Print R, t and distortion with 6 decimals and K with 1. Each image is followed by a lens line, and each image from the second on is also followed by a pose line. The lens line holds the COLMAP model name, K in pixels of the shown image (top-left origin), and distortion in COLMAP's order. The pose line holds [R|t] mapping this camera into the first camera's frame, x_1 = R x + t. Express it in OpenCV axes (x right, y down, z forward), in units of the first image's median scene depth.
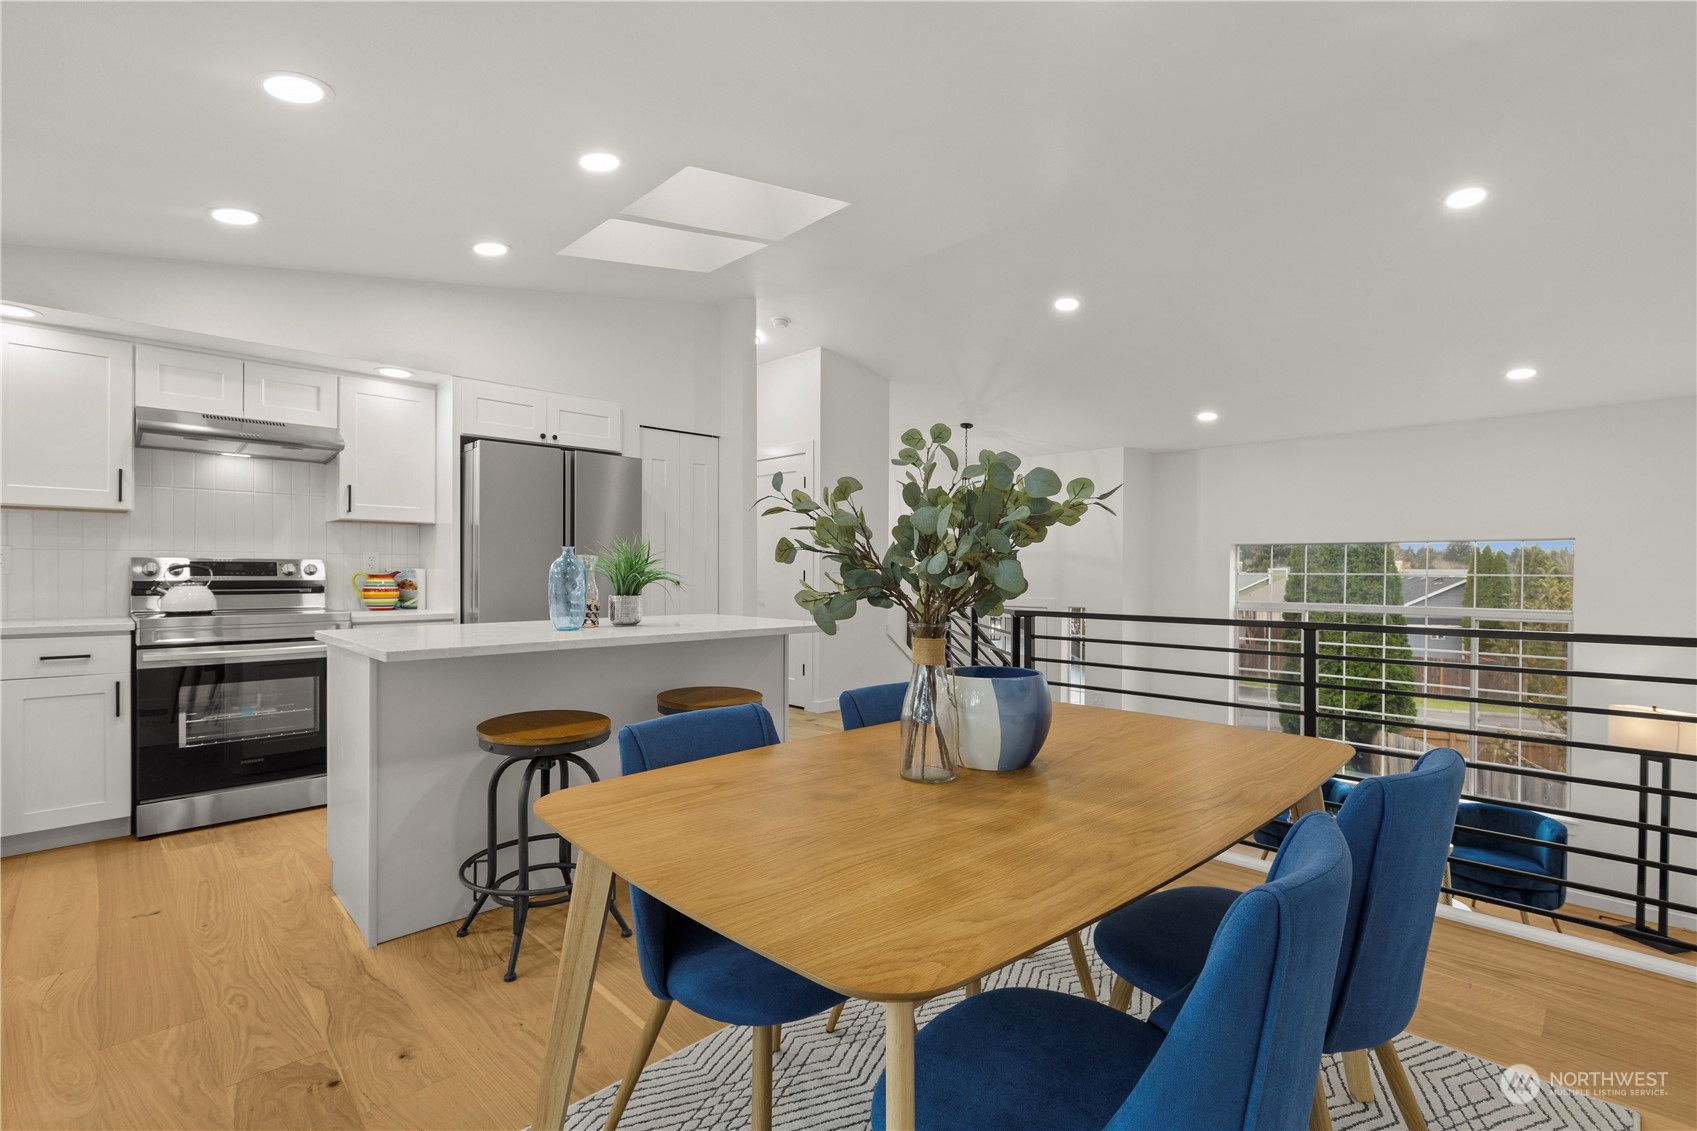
lens RADIAL K [[770.0, 0, 856.4], [0, 770.0, 590.5], [0, 0, 1]] dist [-0.002774, 0.000629]
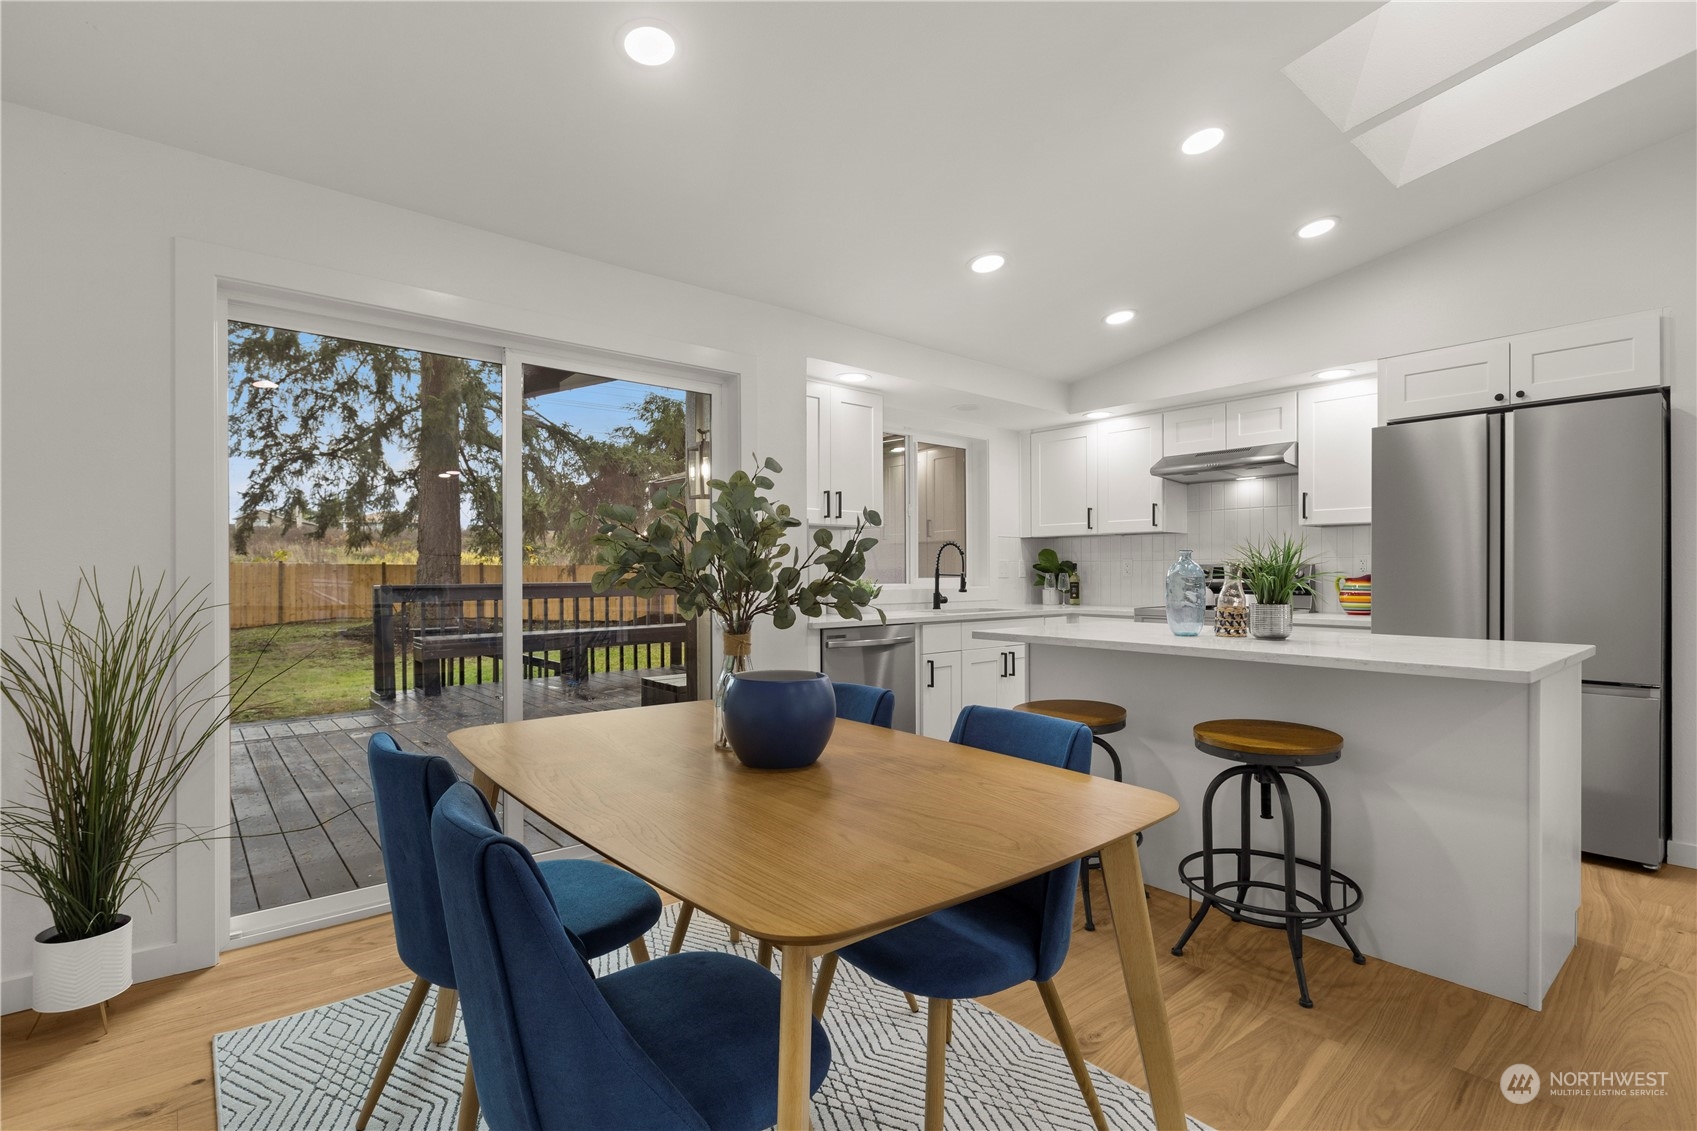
lens RADIAL K [[822.8, 0, 844.3], [0, 822.8, 571.8], [0, 0, 1]] dist [-0.004508, 0.002732]
pose [[-0.052188, -0.006057, -0.998619, 0.563273], [-0.018809, 0.999810, -0.005081, -0.014116], [0.998460, 0.018518, -0.052292, 0.507597]]
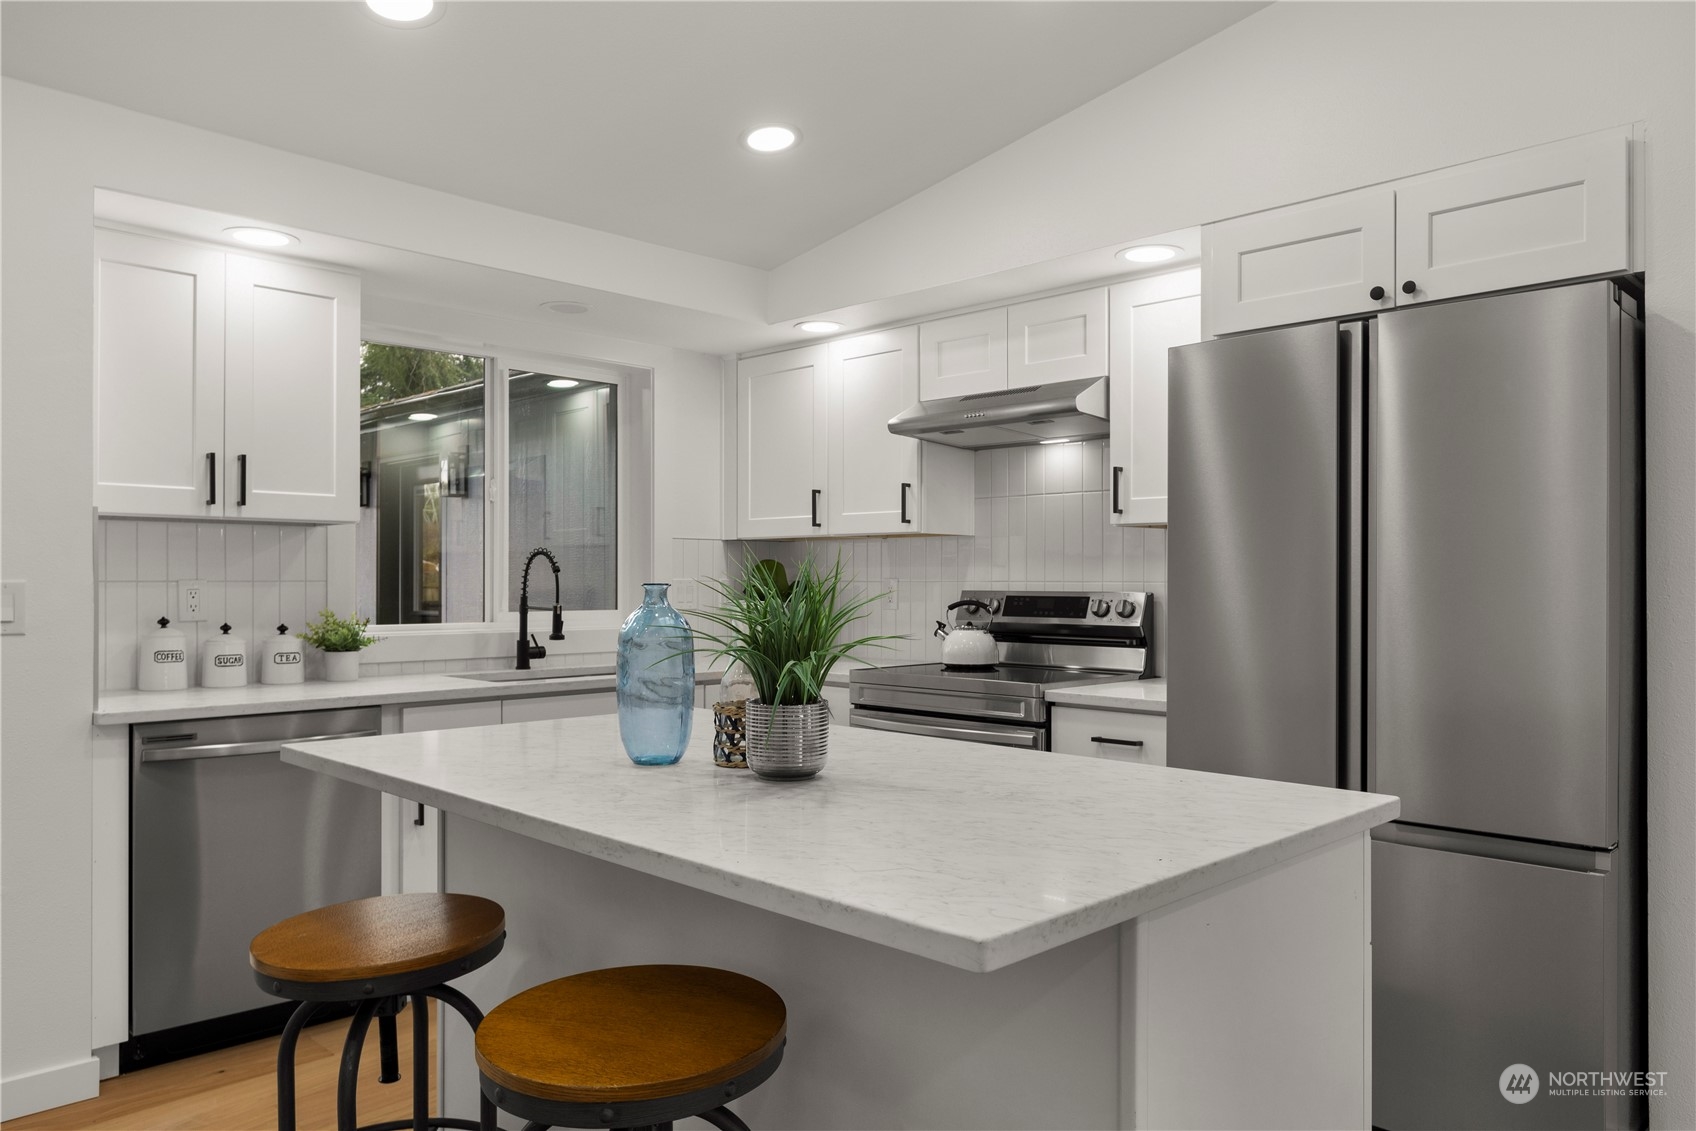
lens RADIAL K [[1206.5, 0, 864.8], [0, 1206.5, 564.3], [0, 0, 1]] dist [0.007128, 0.001886]
pose [[0.031480, -0.017496, -0.999351, 0.289734], [-0.022266, 0.999586, -0.018201, -0.048870], [0.999256, 0.022825, 0.031077, 0.908795]]
